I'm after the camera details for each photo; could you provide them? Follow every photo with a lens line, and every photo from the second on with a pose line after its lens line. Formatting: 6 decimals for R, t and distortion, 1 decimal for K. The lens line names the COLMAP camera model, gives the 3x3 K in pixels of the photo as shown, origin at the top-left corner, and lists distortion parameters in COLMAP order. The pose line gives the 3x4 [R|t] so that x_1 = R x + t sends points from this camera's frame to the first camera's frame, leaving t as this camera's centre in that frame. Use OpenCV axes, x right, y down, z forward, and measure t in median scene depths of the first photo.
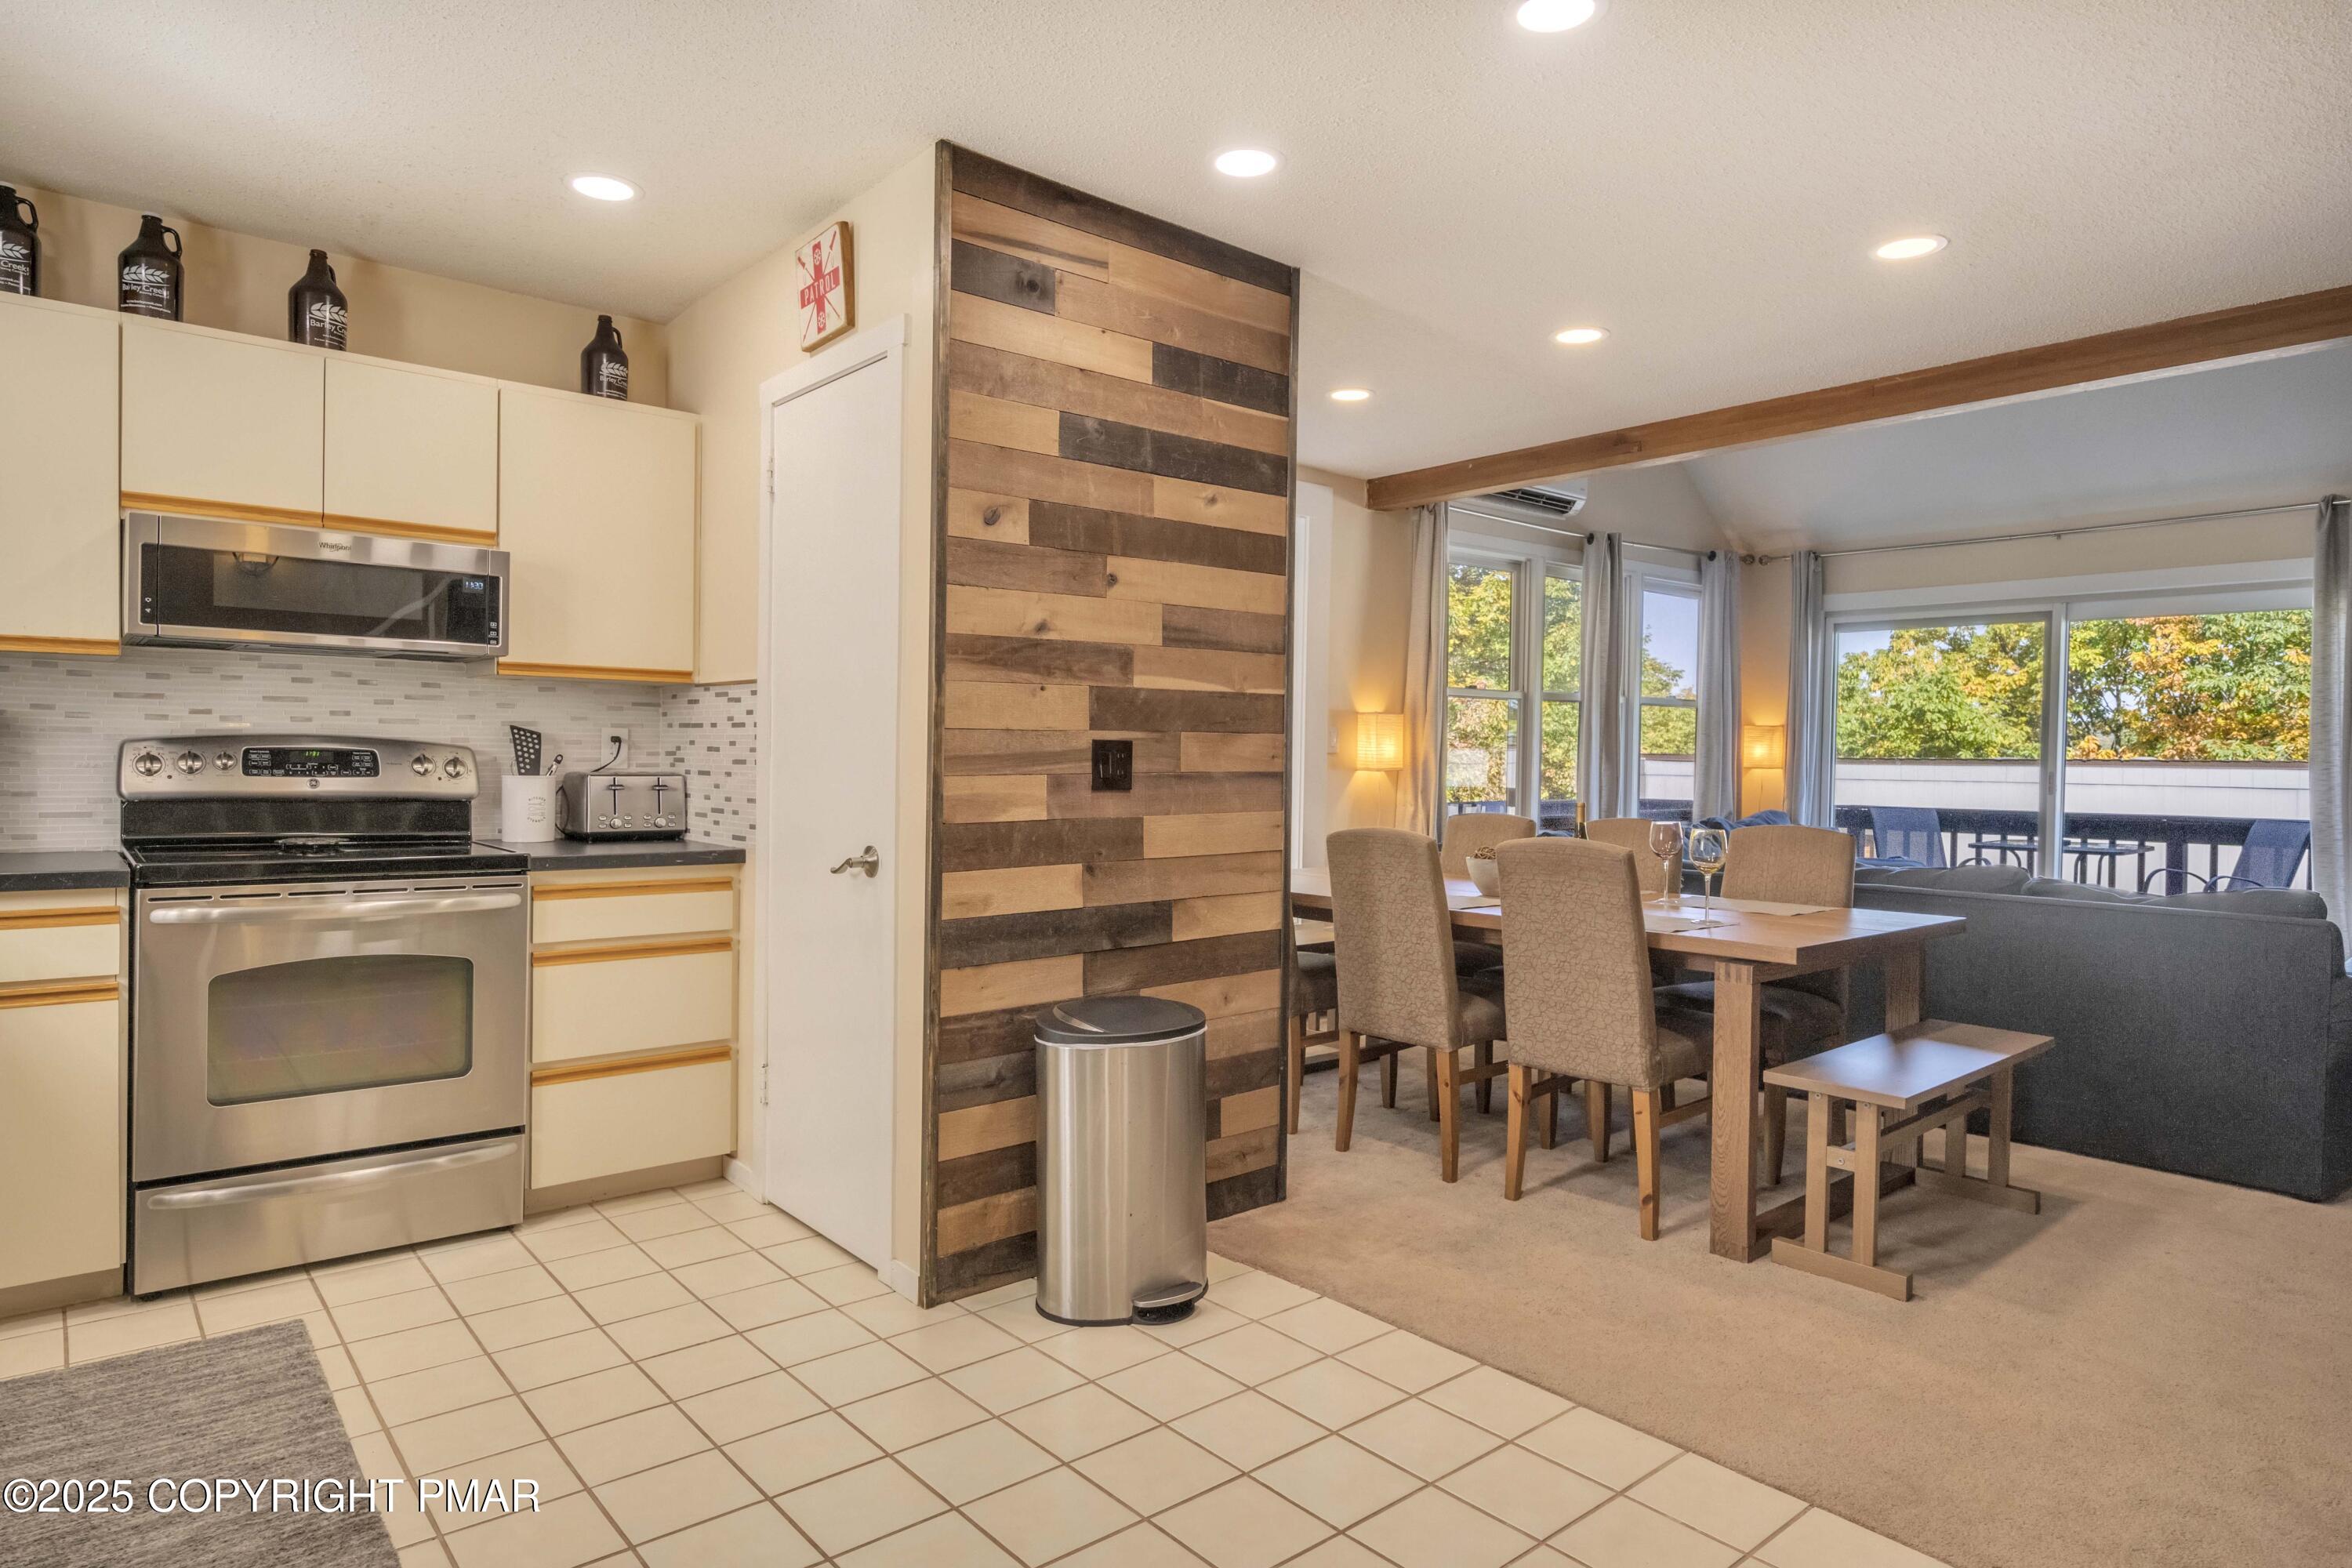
lens RADIAL K [[1334.8, 0, 1176.7], [0, 1334.8, 779.7], [0, 0, 1]] dist [-0.008041, 0.005227]
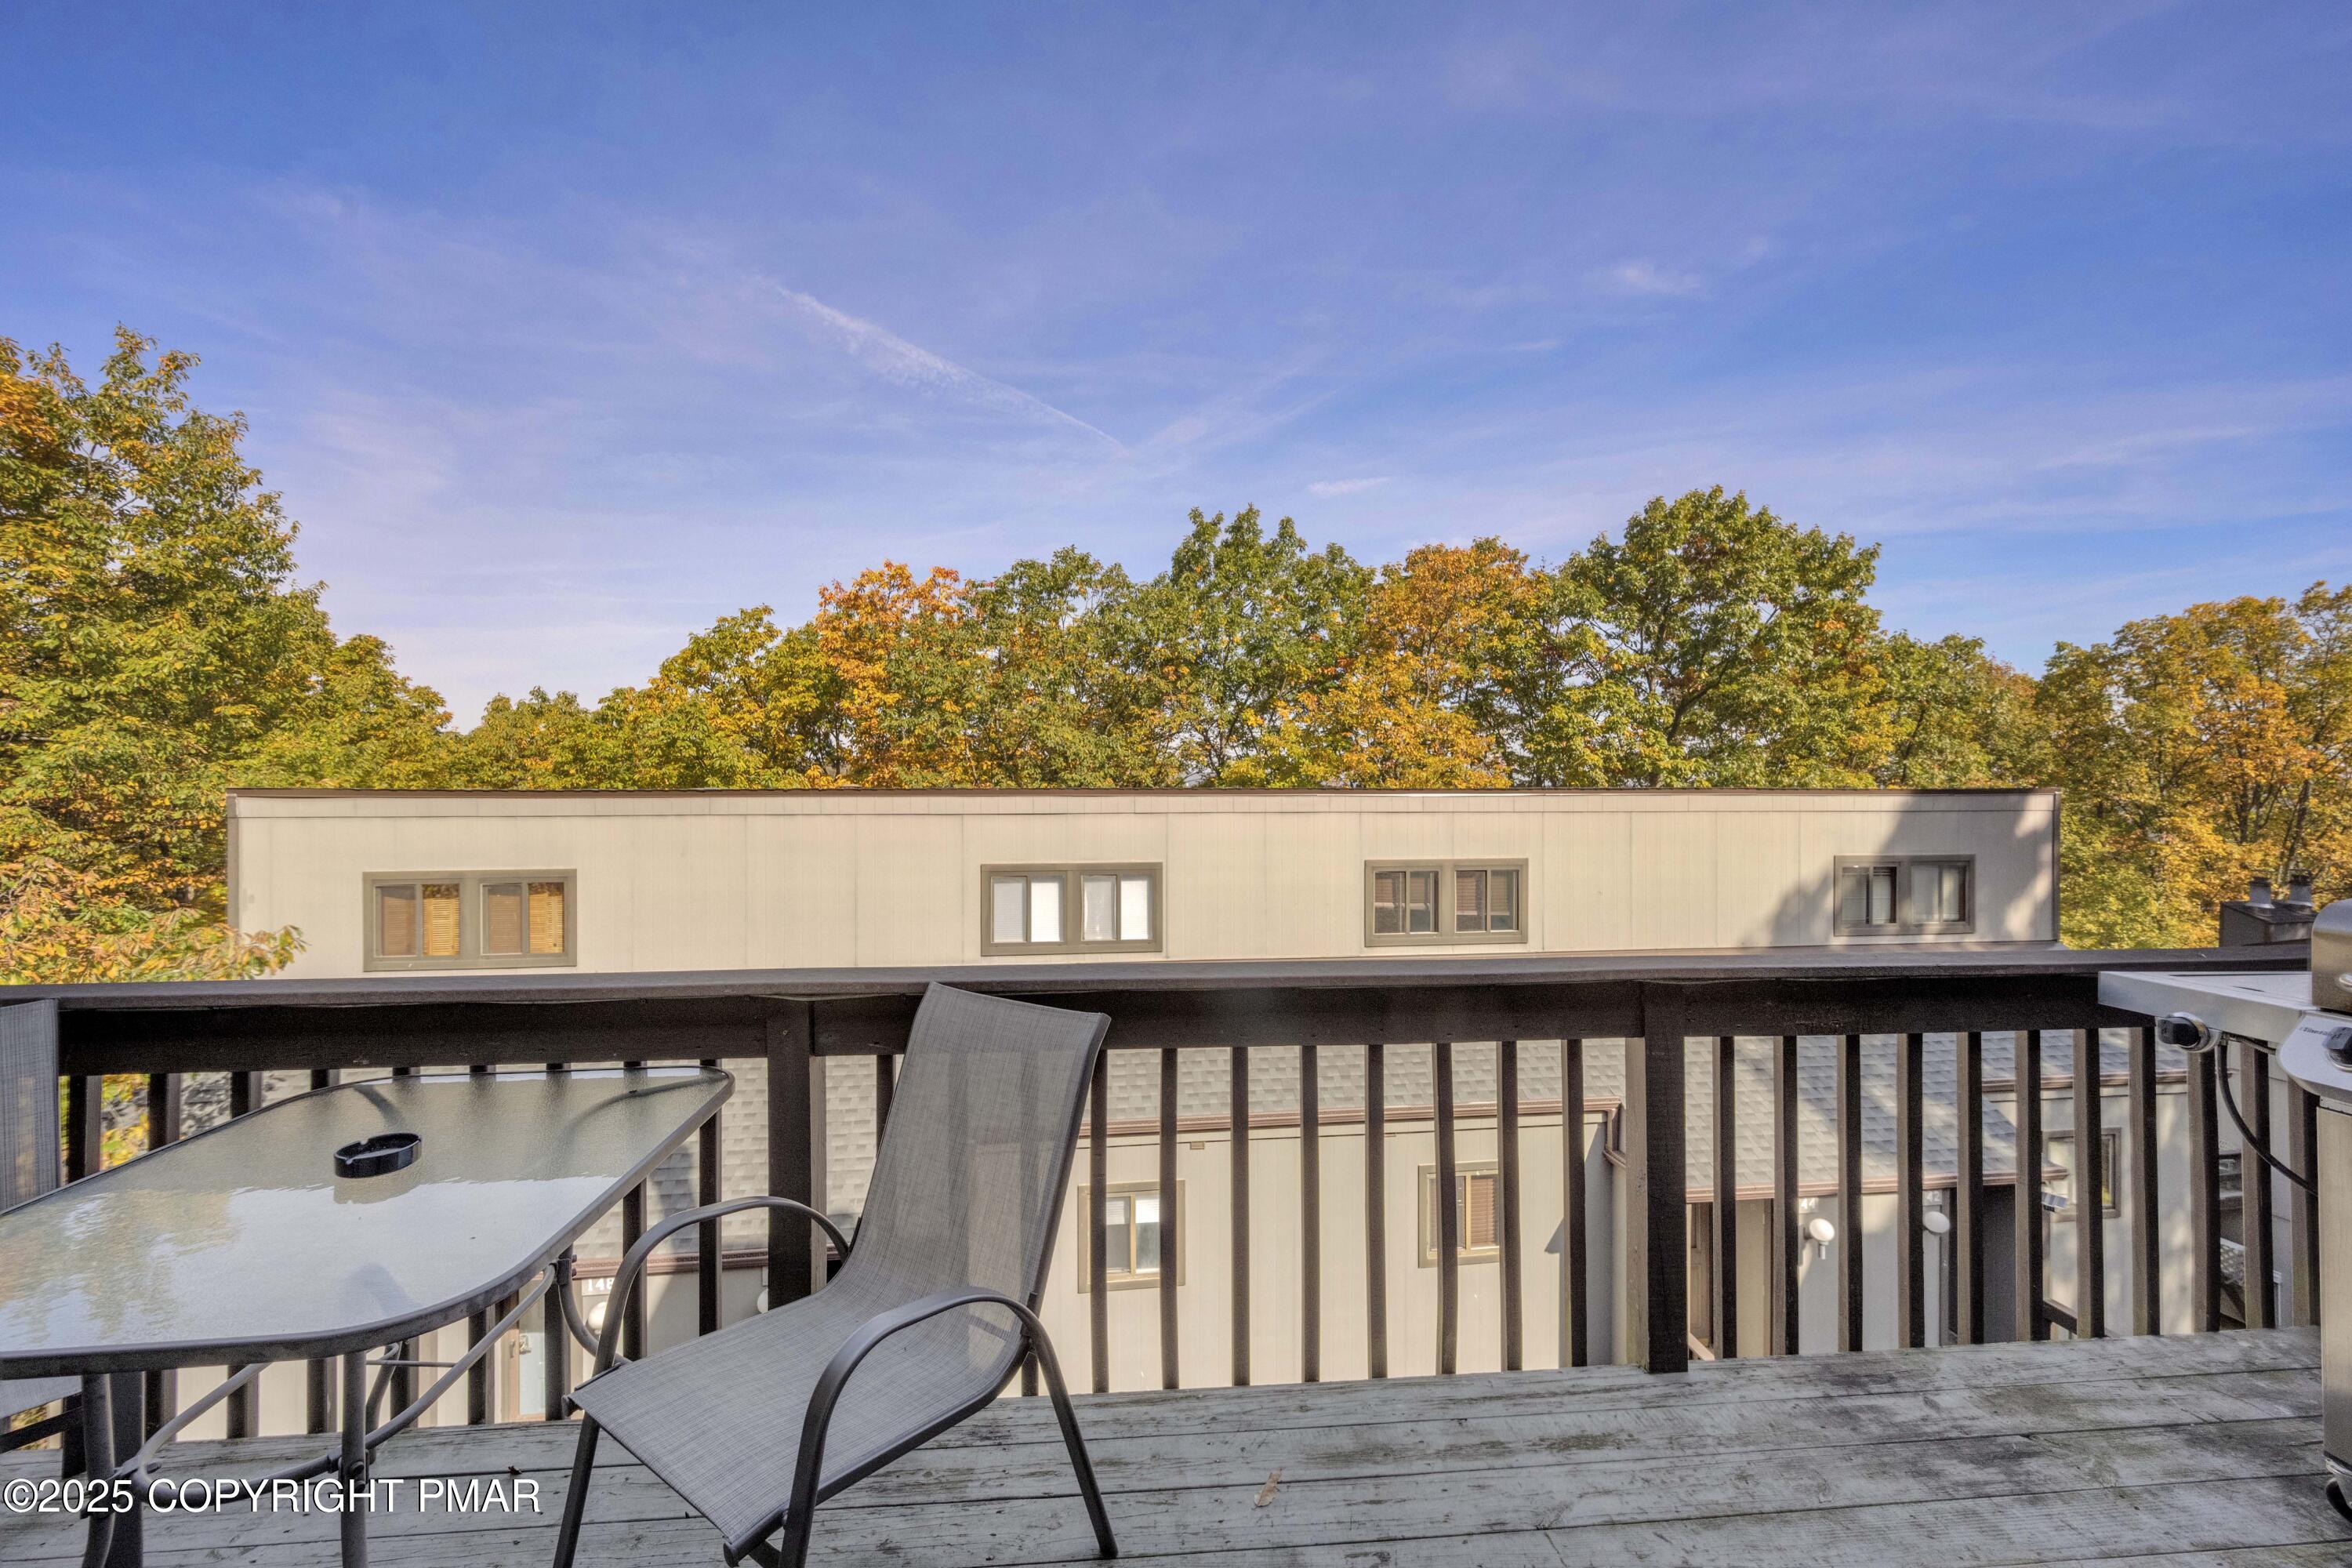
lens RADIAL K [[936.4, 0, 1165.4], [0, 936.4, 784.4], [0, 0, 1]] dist [-0.002974, -0.000180]
pose [[0.592871, -0.009407, 0.805242, 0.651366], [0.021794, 0.999753, -0.004366, -0.021999], [-0.805002, 0.020138, 0.592930, 0.821177]]
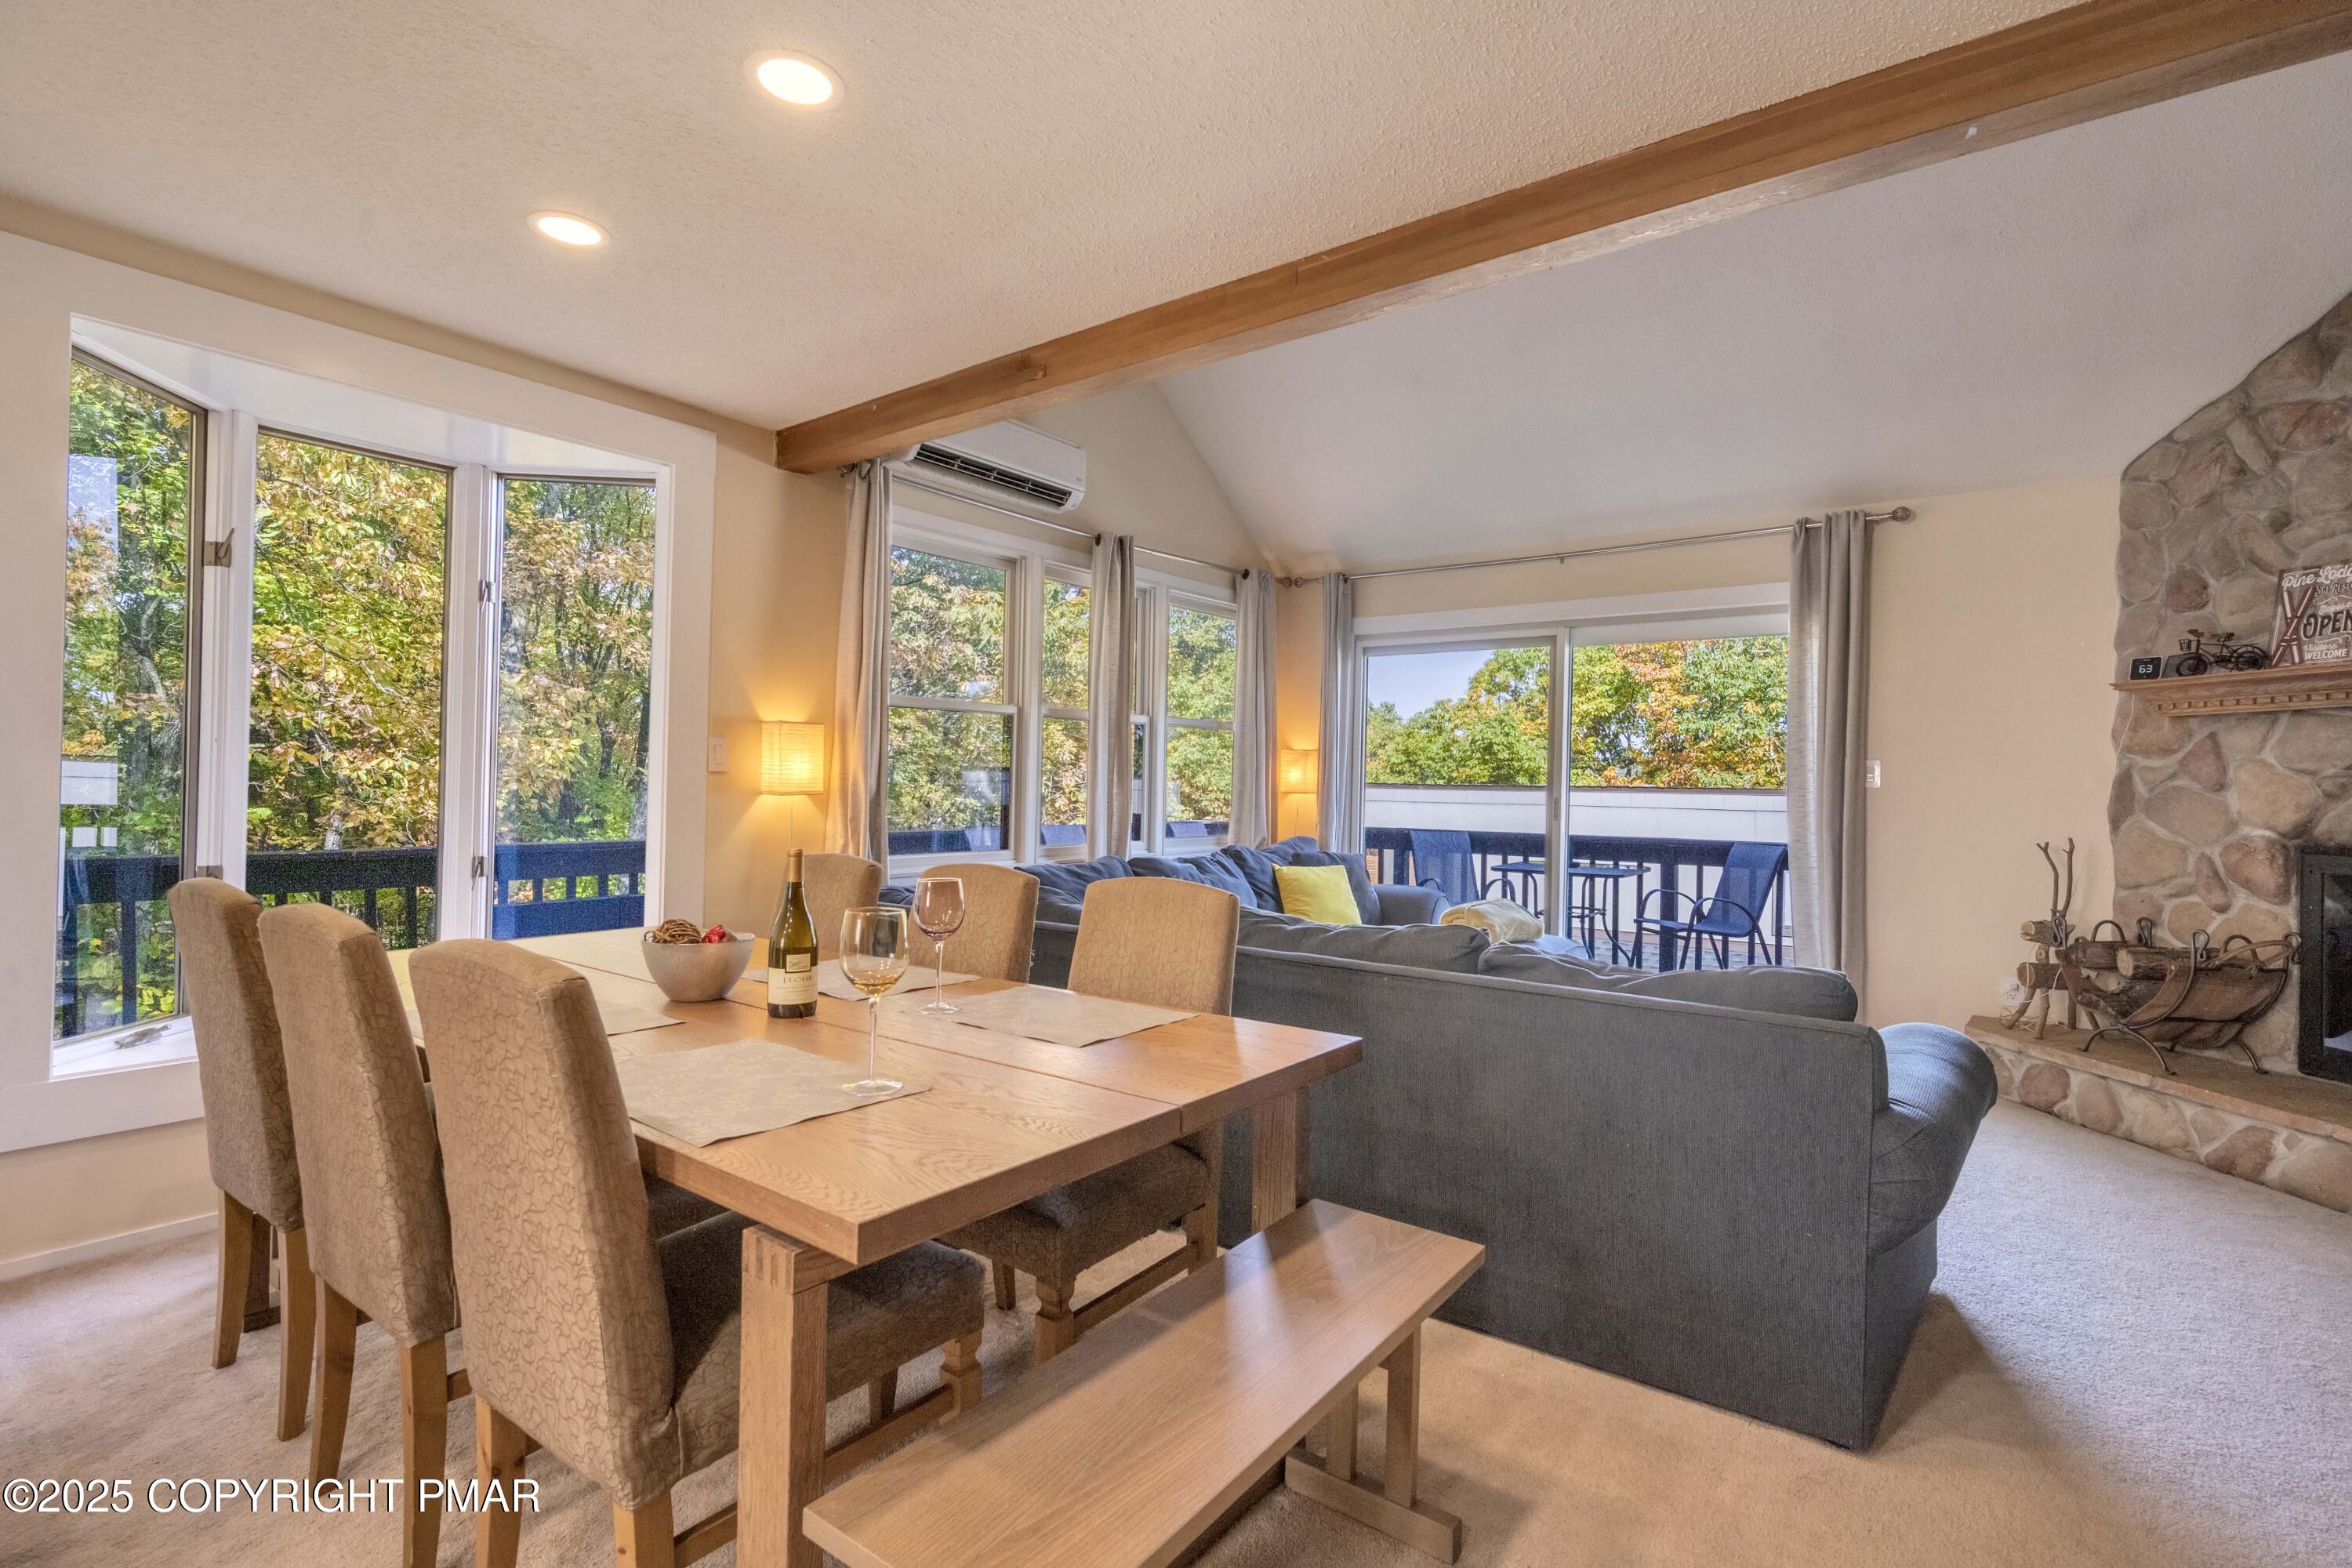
lens RADIAL K [[1088.8, 0, 1171.1], [0, 1088.8, 780.1], [0, 0, 1]] dist [0.004025, -0.000587]
pose [[0.977041, 0.006338, 0.212957, 0.184720], [-0.002443, 0.999825, -0.018552, -0.002675], [-0.213038, 0.017606, 0.976885, 0.243479]]
